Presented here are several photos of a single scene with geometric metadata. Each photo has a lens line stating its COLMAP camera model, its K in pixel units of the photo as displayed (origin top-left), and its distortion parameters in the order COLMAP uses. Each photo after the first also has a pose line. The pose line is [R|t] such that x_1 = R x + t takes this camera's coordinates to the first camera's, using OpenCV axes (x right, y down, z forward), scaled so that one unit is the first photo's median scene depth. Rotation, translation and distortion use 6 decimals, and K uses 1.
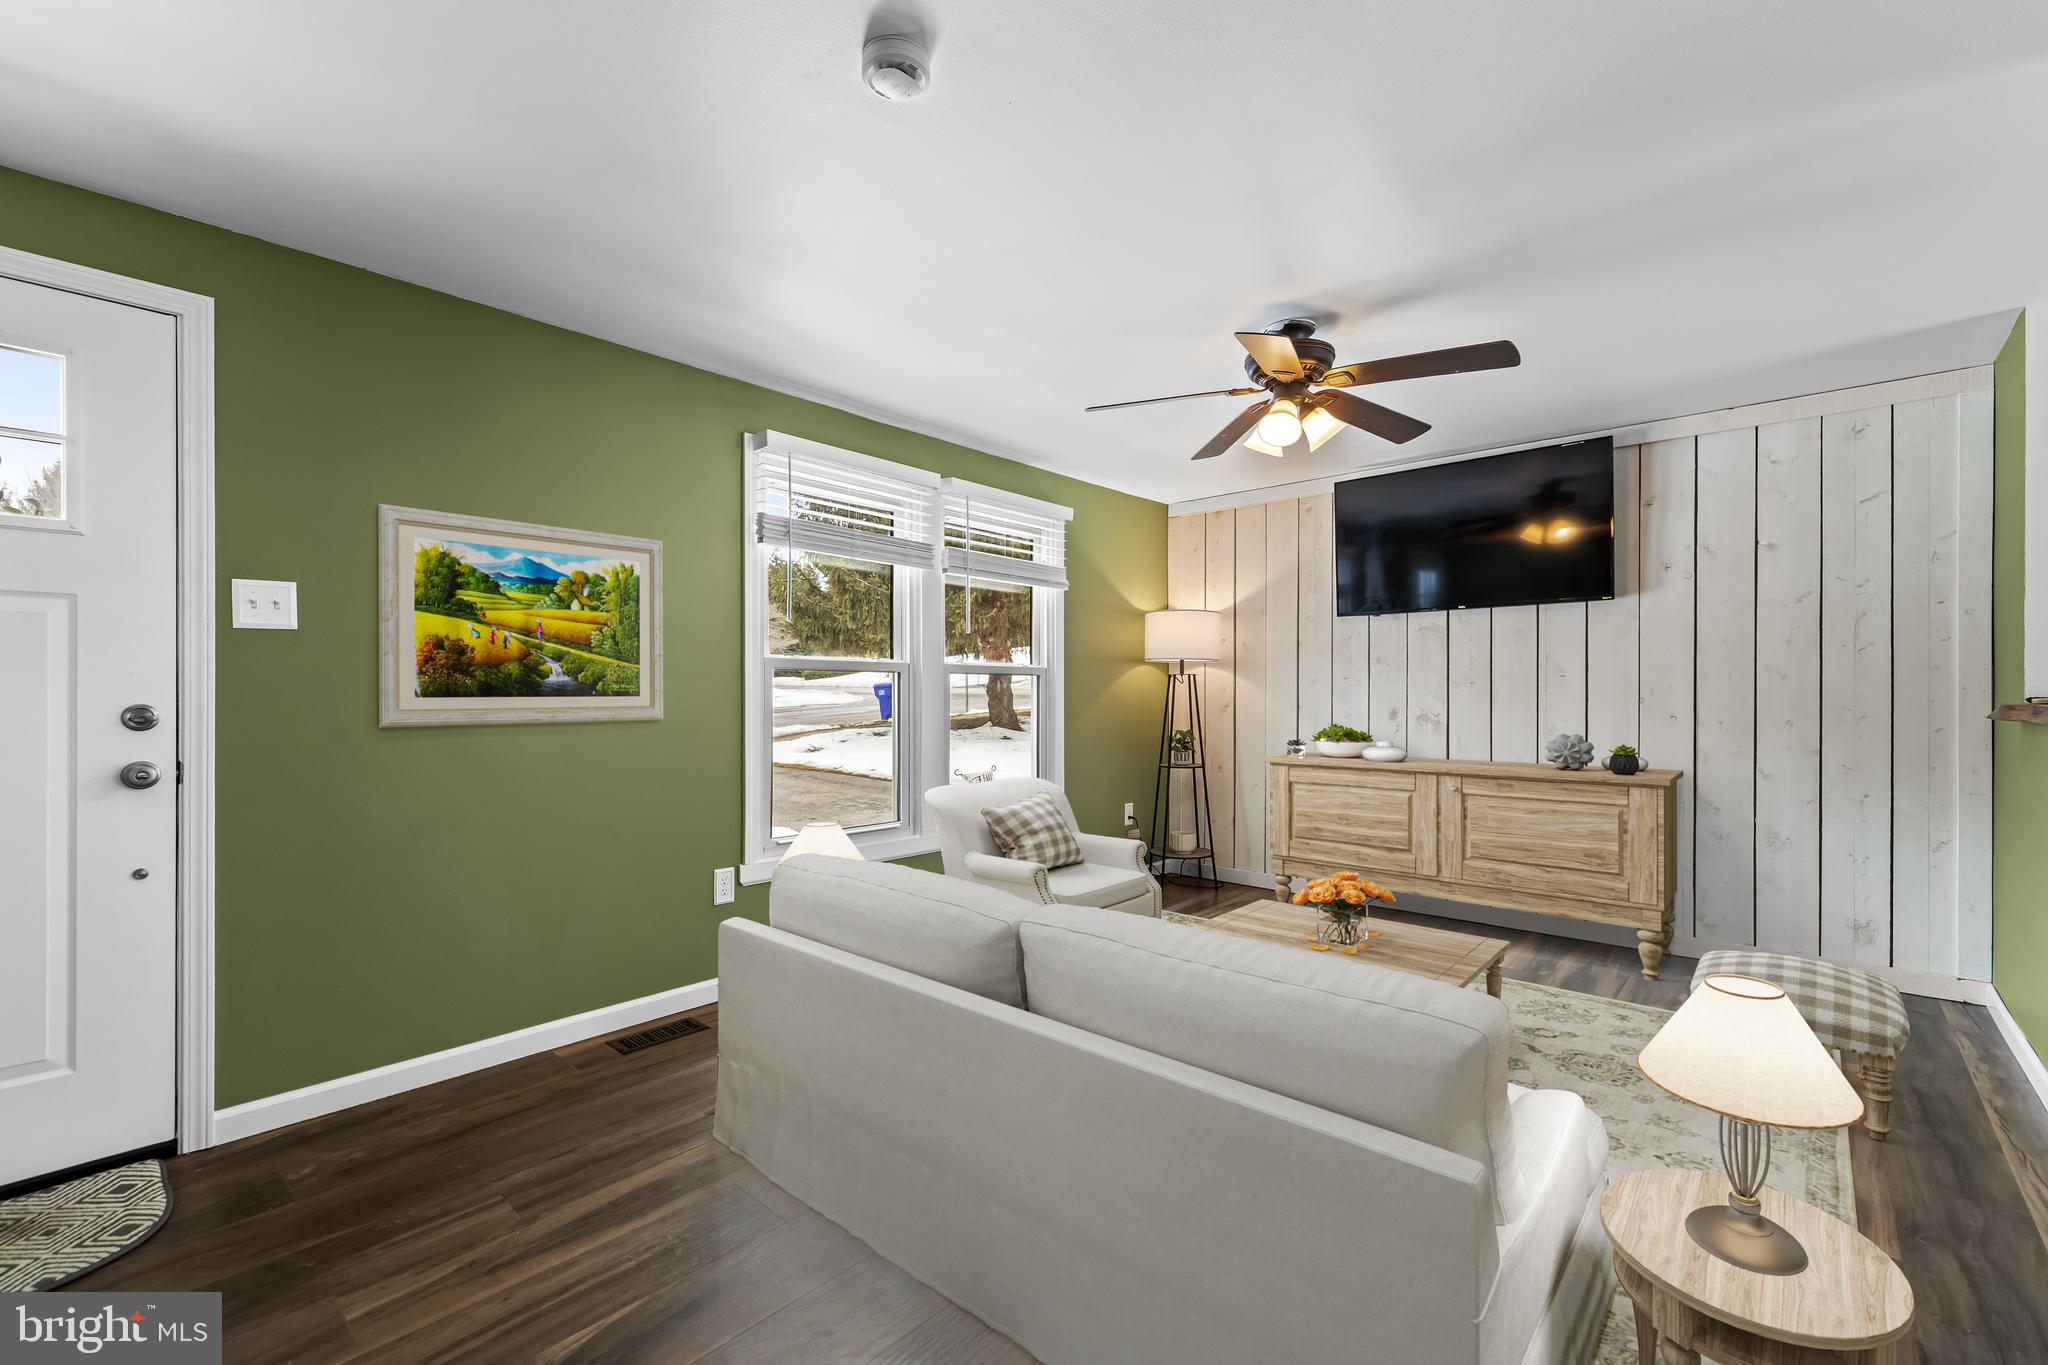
lens RADIAL K [[864.7, 0, 949.6], [0, 864.7, 690.5], [0, 0, 1]] dist [0.002229, 0.000235]
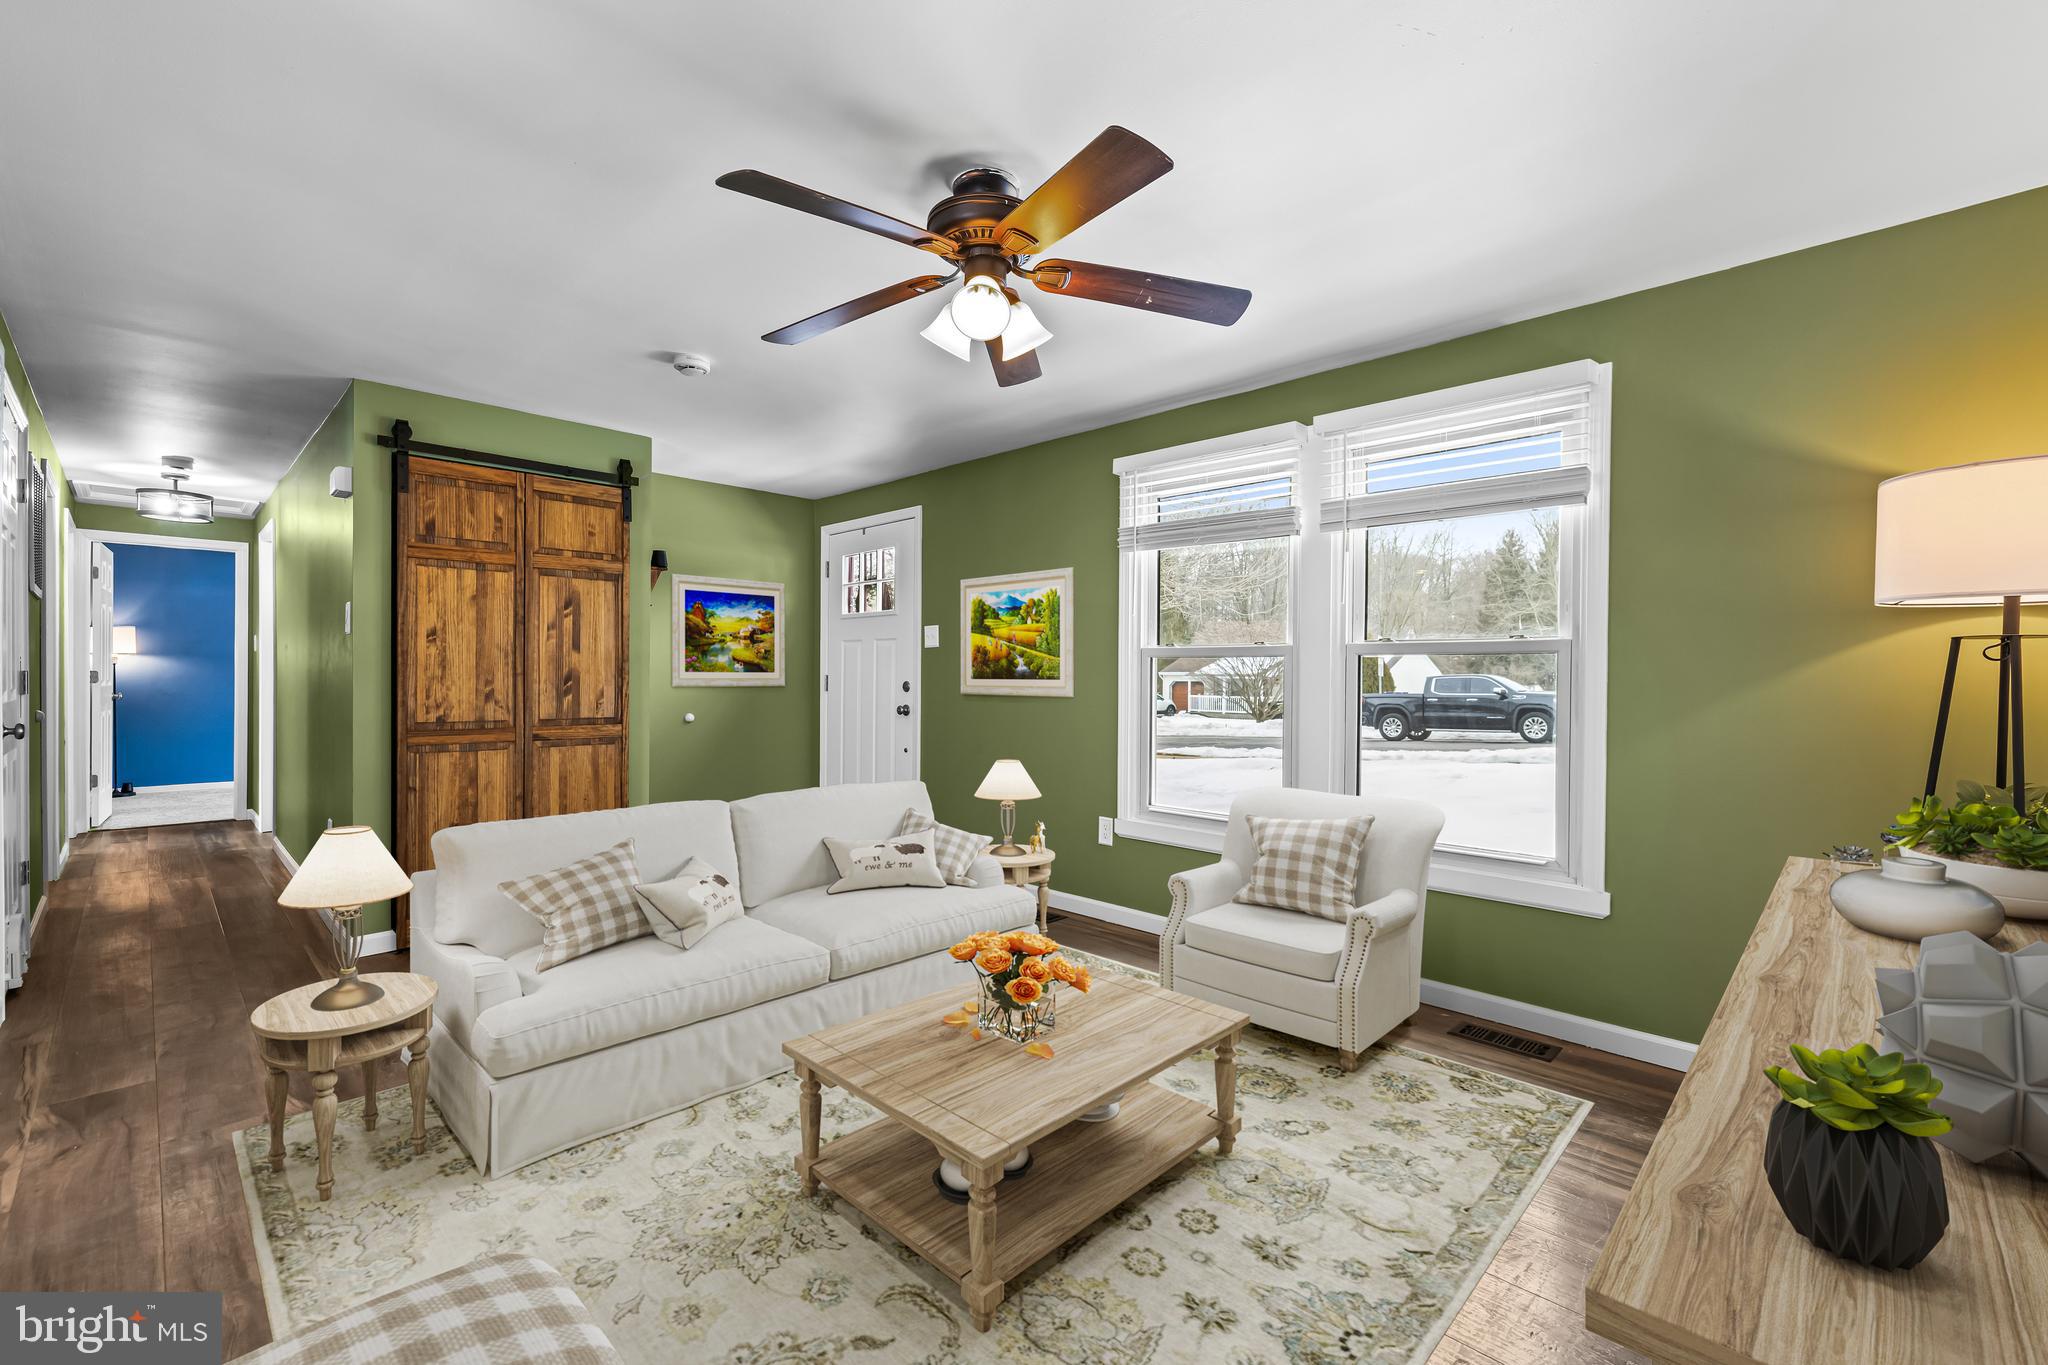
lens RADIAL K [[860.8, 0, 1032.1], [0, 860.8, 684.6], [0, 0, 1]] dist [0.002326, 0.000460]
pose [[0.010008, 0.002079, -0.999948, 0.987380], [-0.011931, 0.999927, 0.001960, 0.011682], [0.999879, 0.011911, 0.010032, 0.875169]]
